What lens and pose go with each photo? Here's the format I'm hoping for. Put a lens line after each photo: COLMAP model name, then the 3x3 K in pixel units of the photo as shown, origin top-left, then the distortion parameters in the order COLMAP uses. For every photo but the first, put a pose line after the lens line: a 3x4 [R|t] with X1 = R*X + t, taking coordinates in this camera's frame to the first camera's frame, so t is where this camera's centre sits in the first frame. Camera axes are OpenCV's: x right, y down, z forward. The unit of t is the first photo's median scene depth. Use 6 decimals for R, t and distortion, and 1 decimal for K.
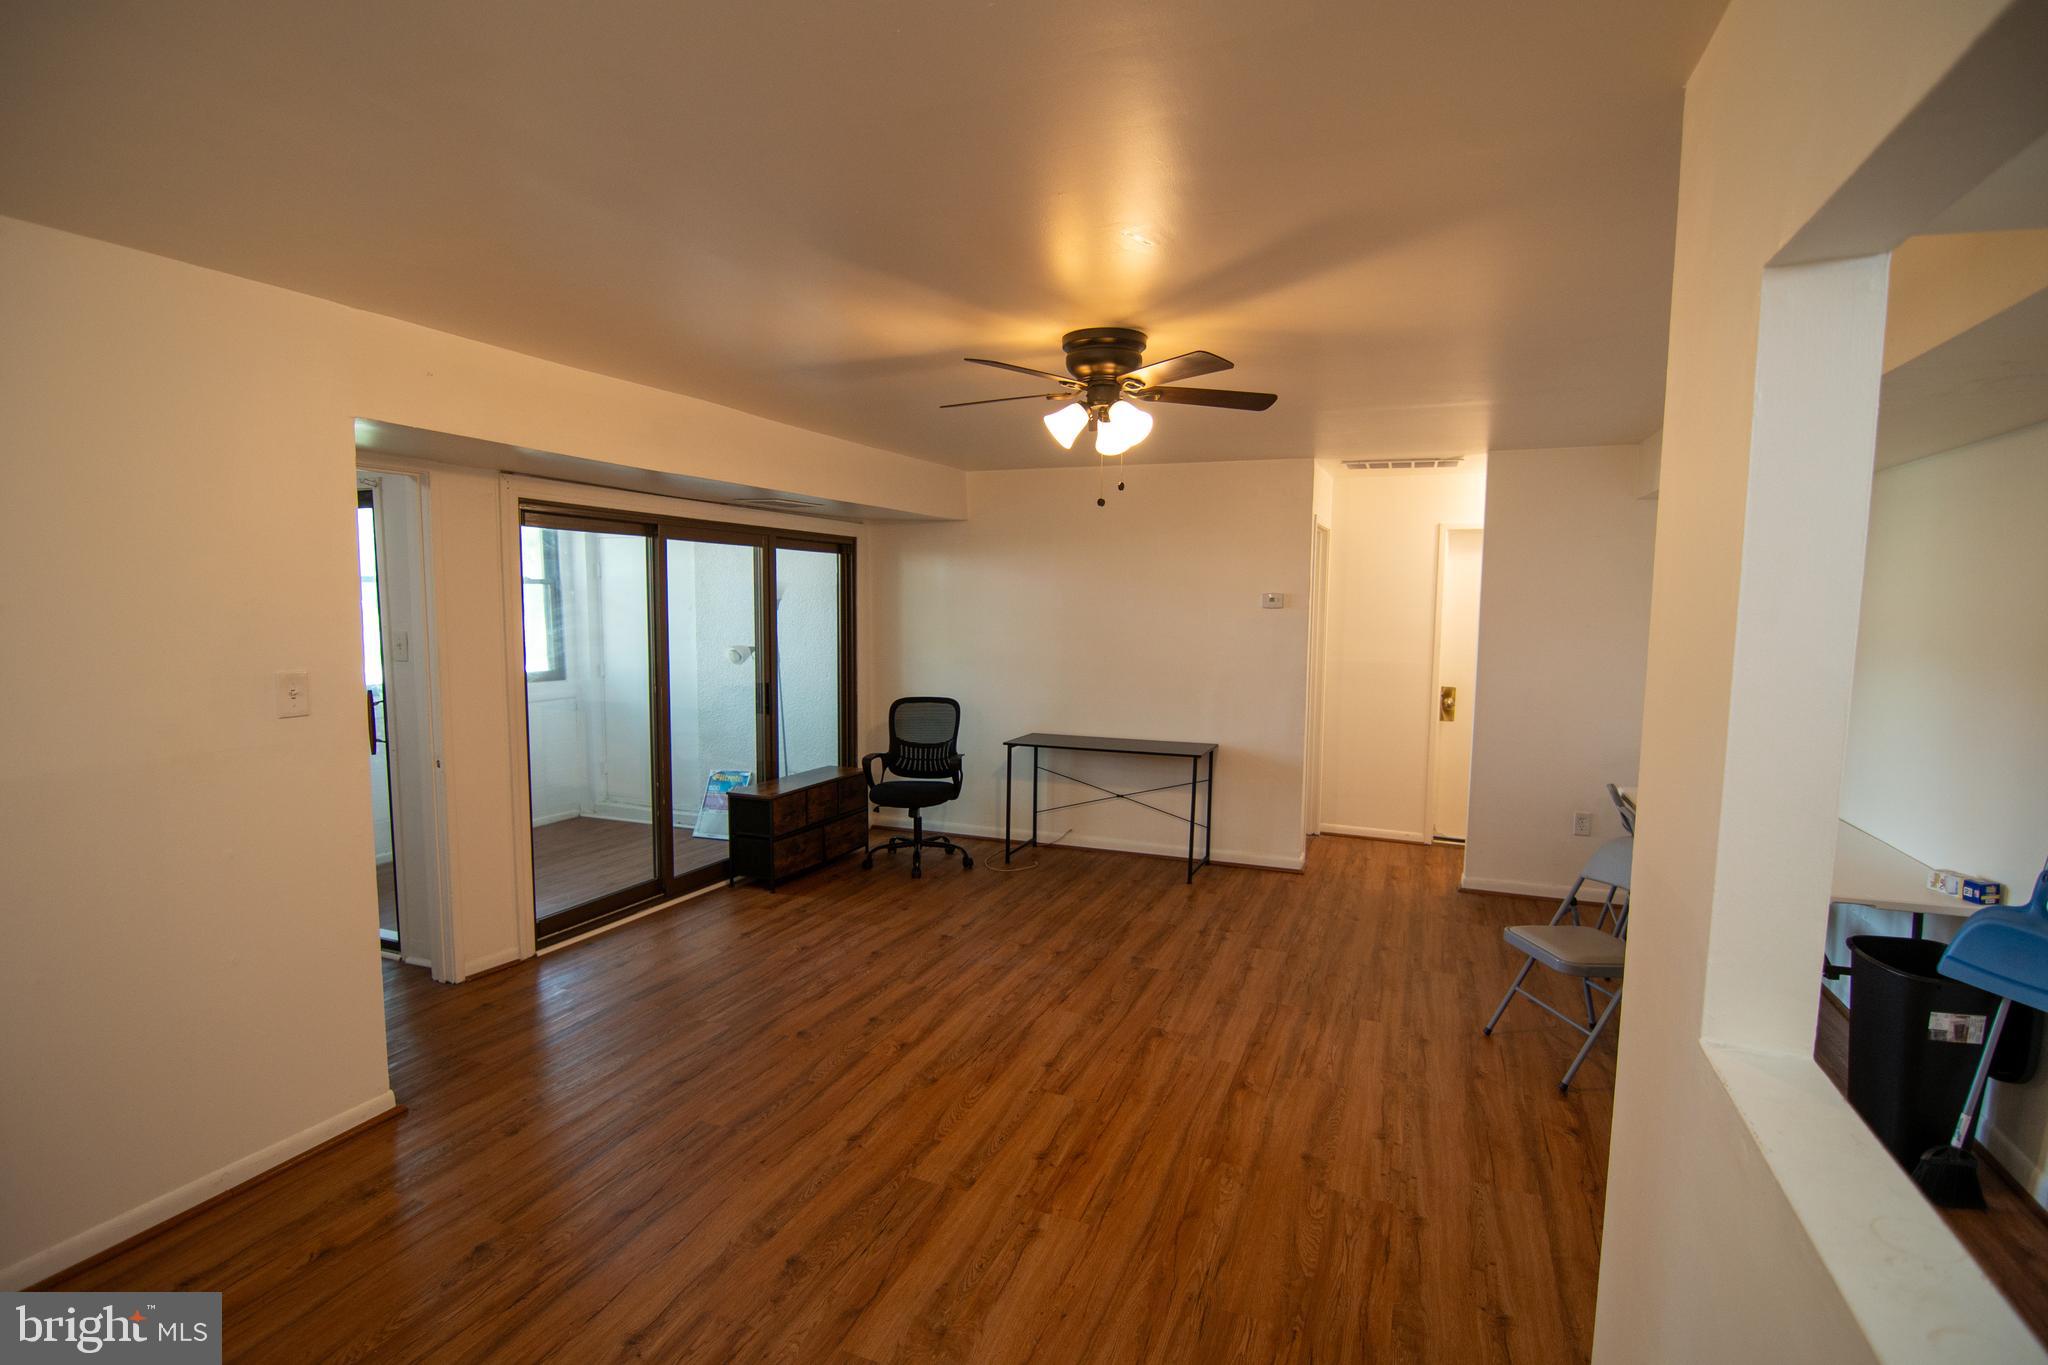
lens RADIAL K [[994.9, 0, 1037.0], [0, 994.9, 683.2], [0, 0, 1]] dist [-0.009297, -0.004543]
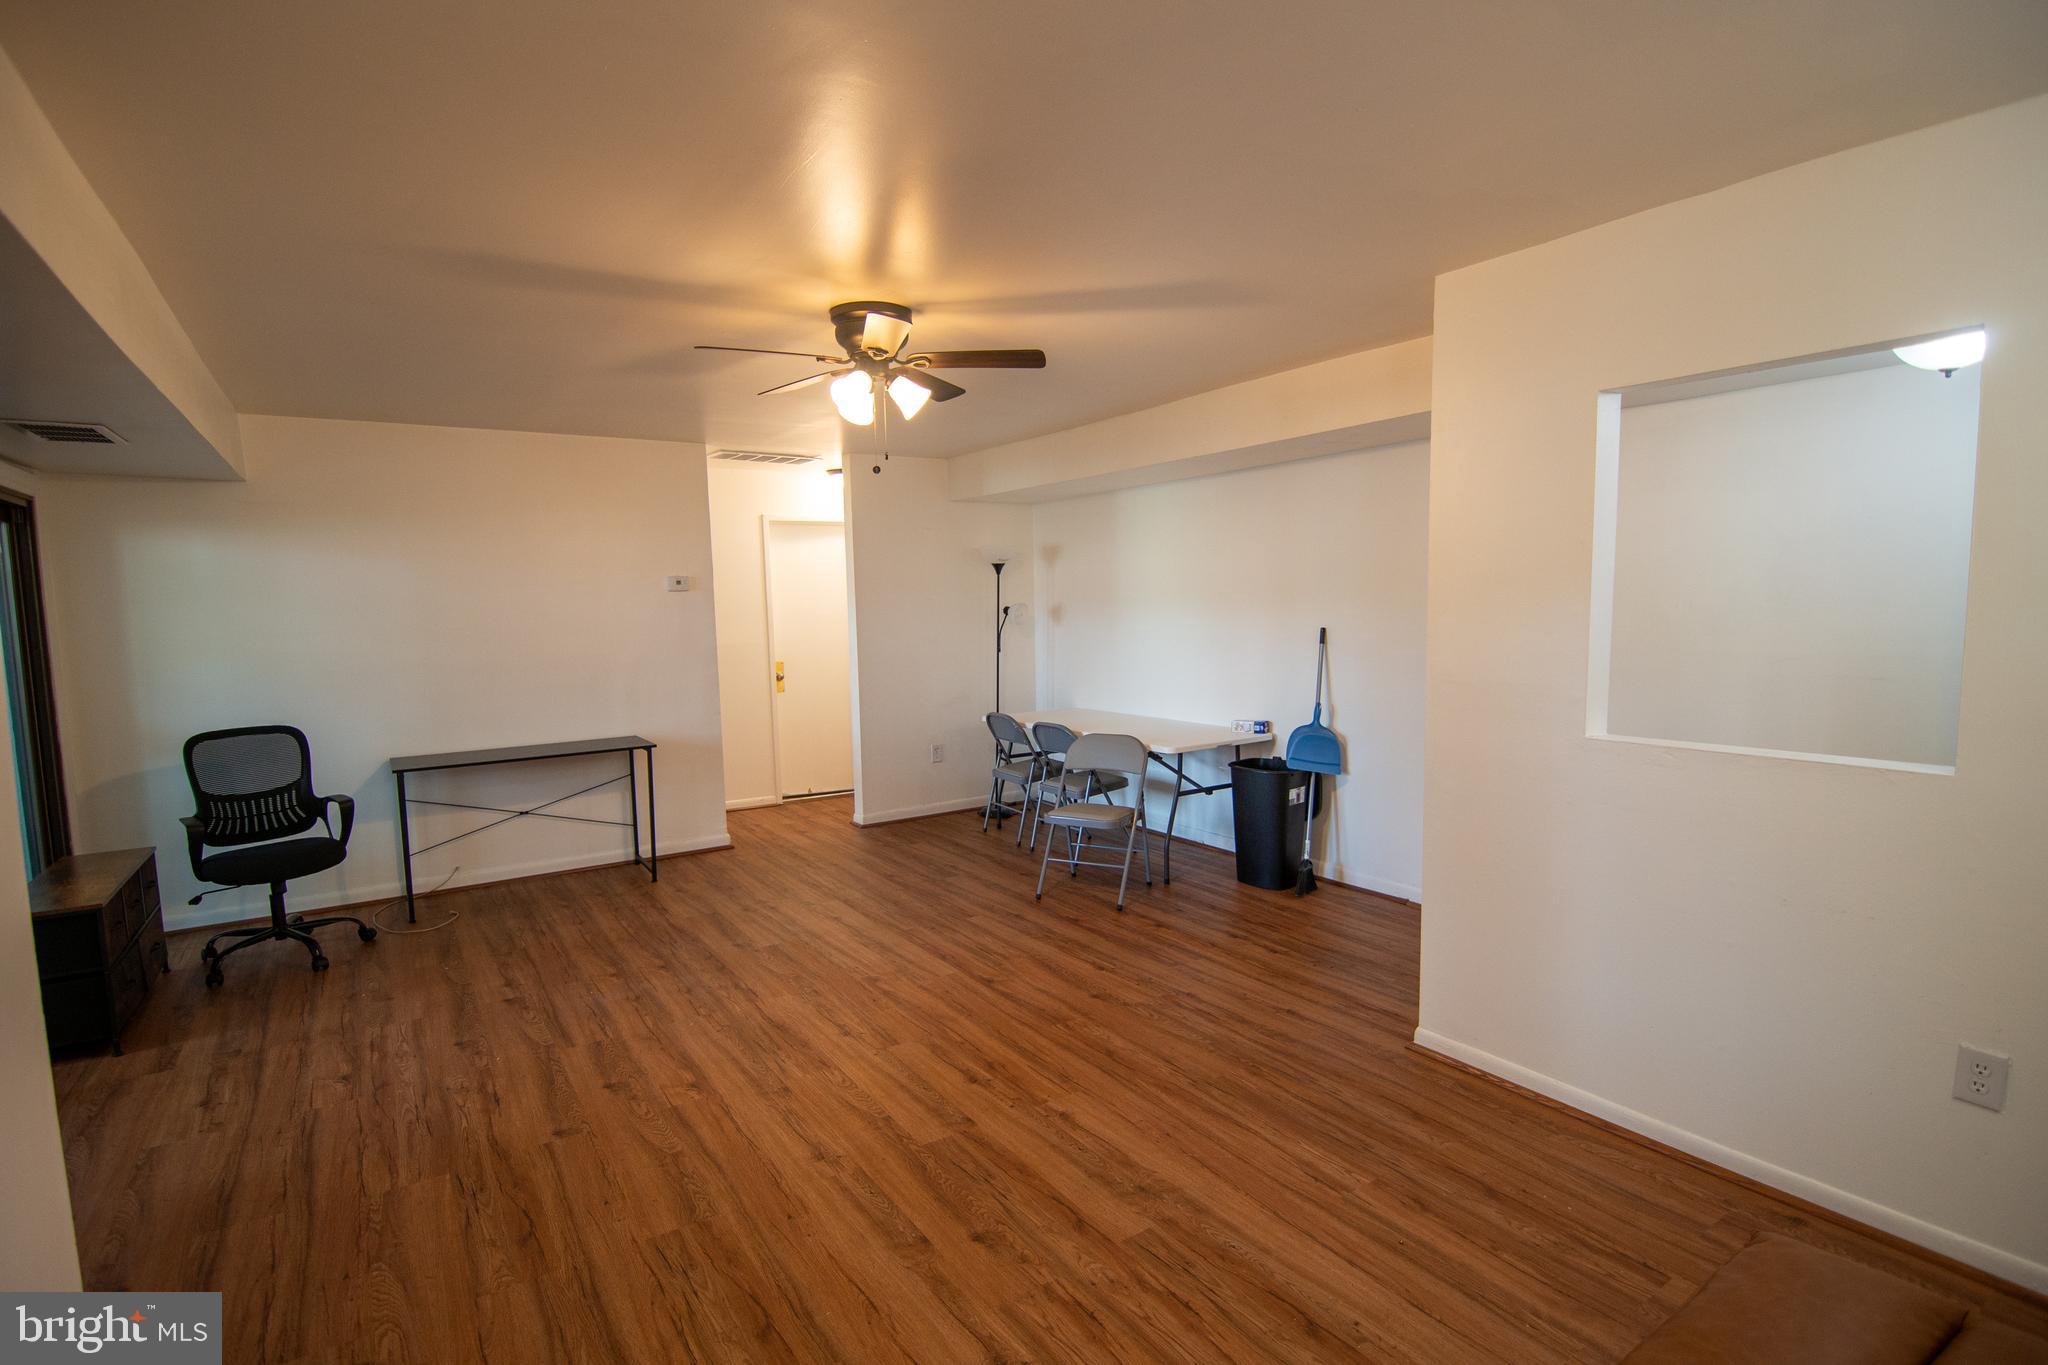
lens RADIAL K [[994.9, 0, 1014.4], [0, 994.9, 683.1], [0, 0, 1]] dist [-0.009297, -0.004543]
pose [[0.573480, -0.092269, 0.814007, -0.496562], [0.097147, 0.994285, 0.044262, 0.005911], [-0.813439, 0.053695, 0.579166, 0.200533]]
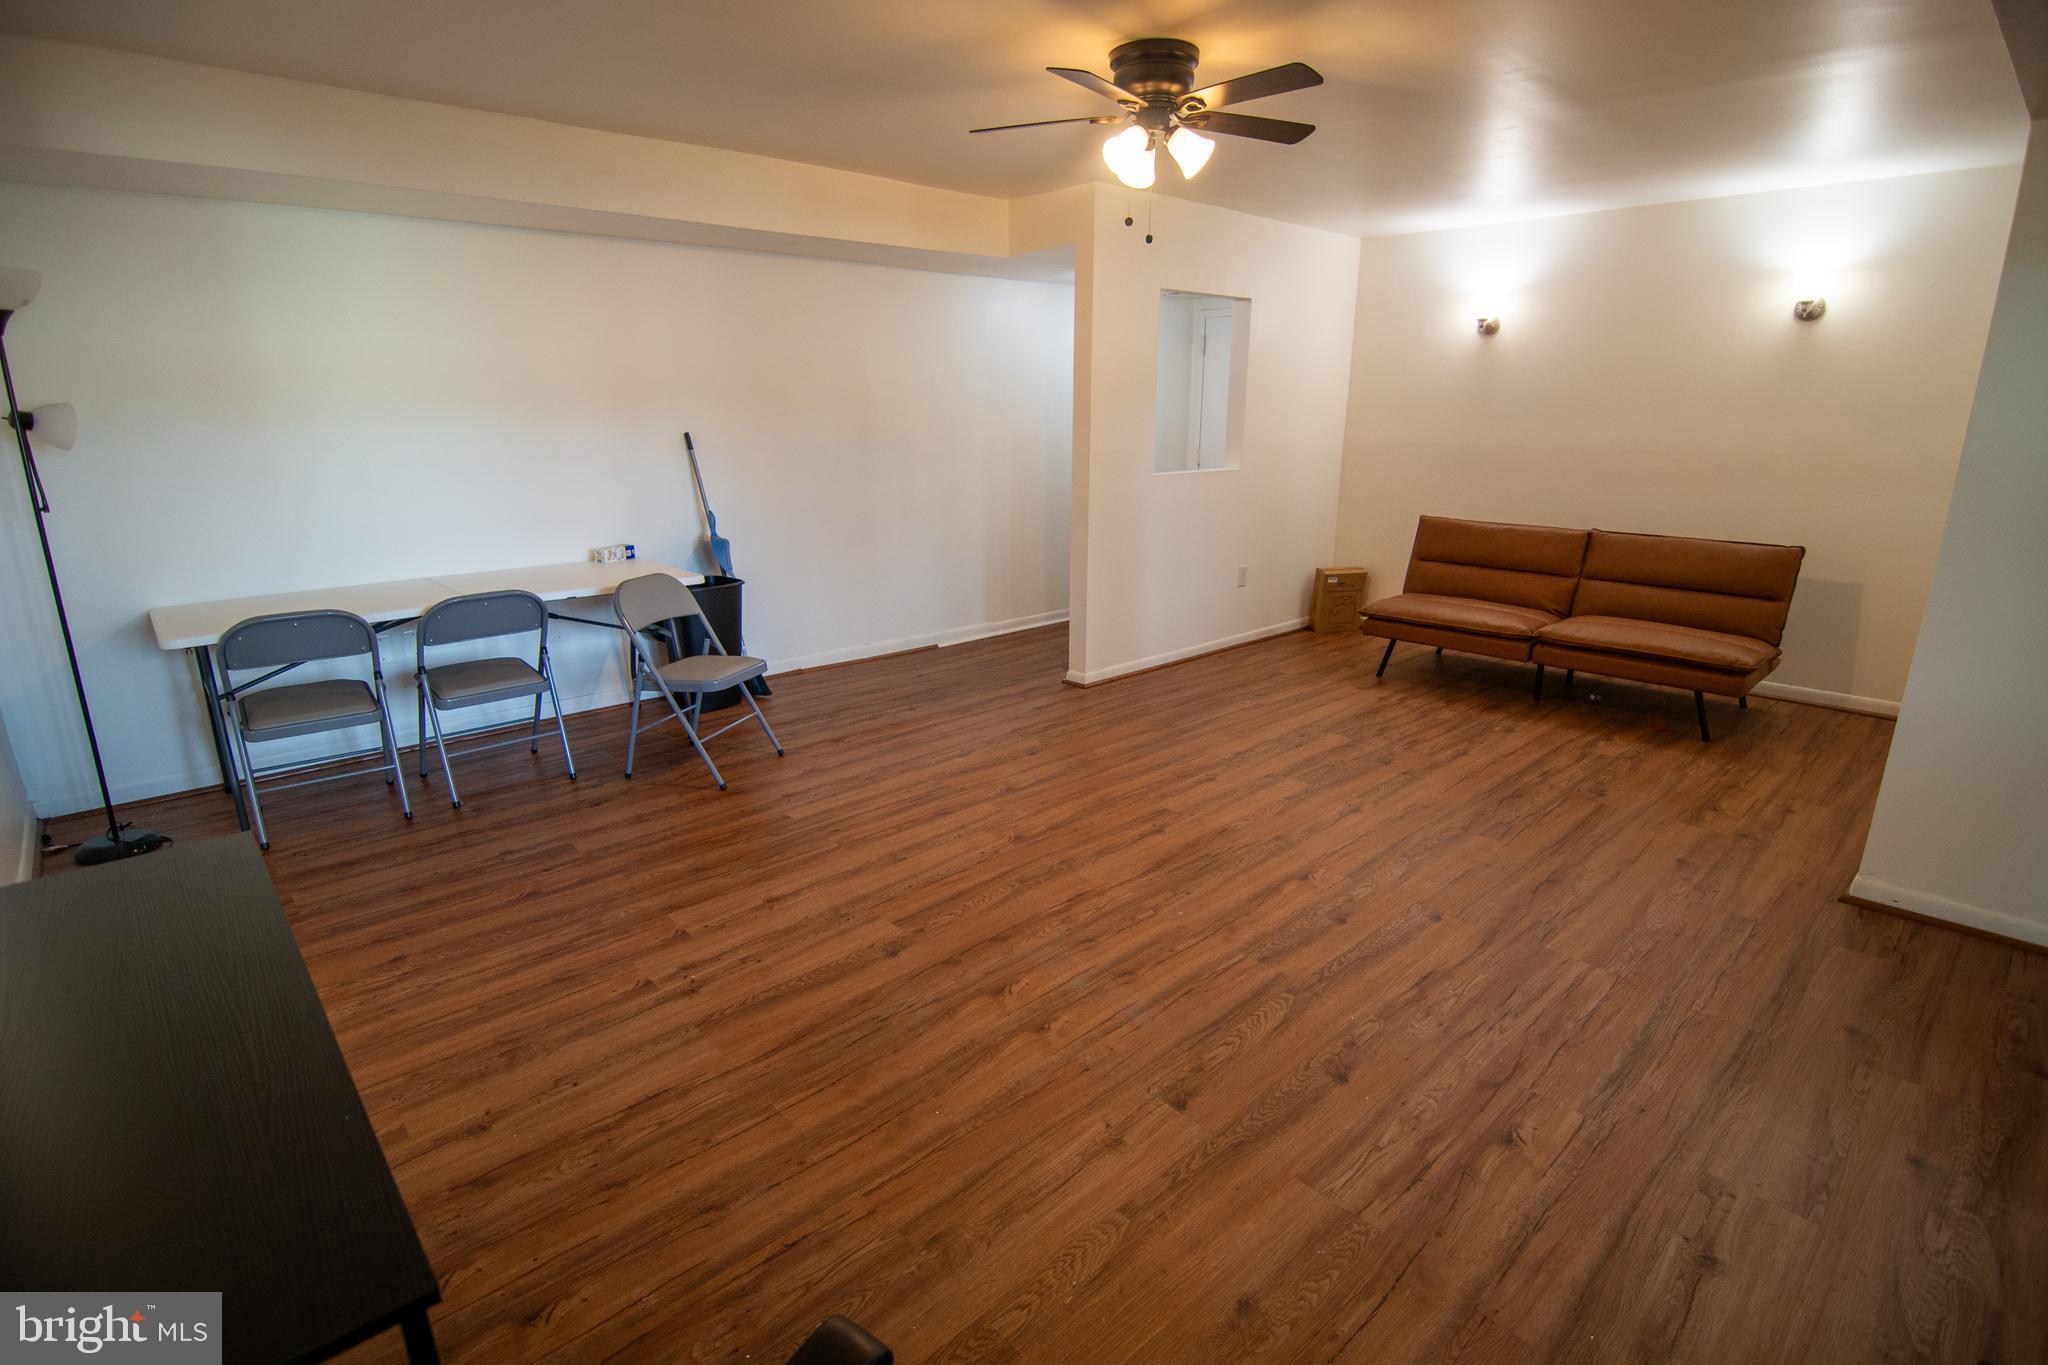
lens RADIAL K [[994.9, 0, 1024.0], [0, 994.9, 689.1], [0, 0, 1]] dist [-0.009297, -0.004543]
pose [[-0.901164, -0.125734, 0.414842, -0.195312], [0.030584, 0.936182, 0.350184, -0.076762], [-0.432398, 0.328260, -0.839808, 1.375265]]
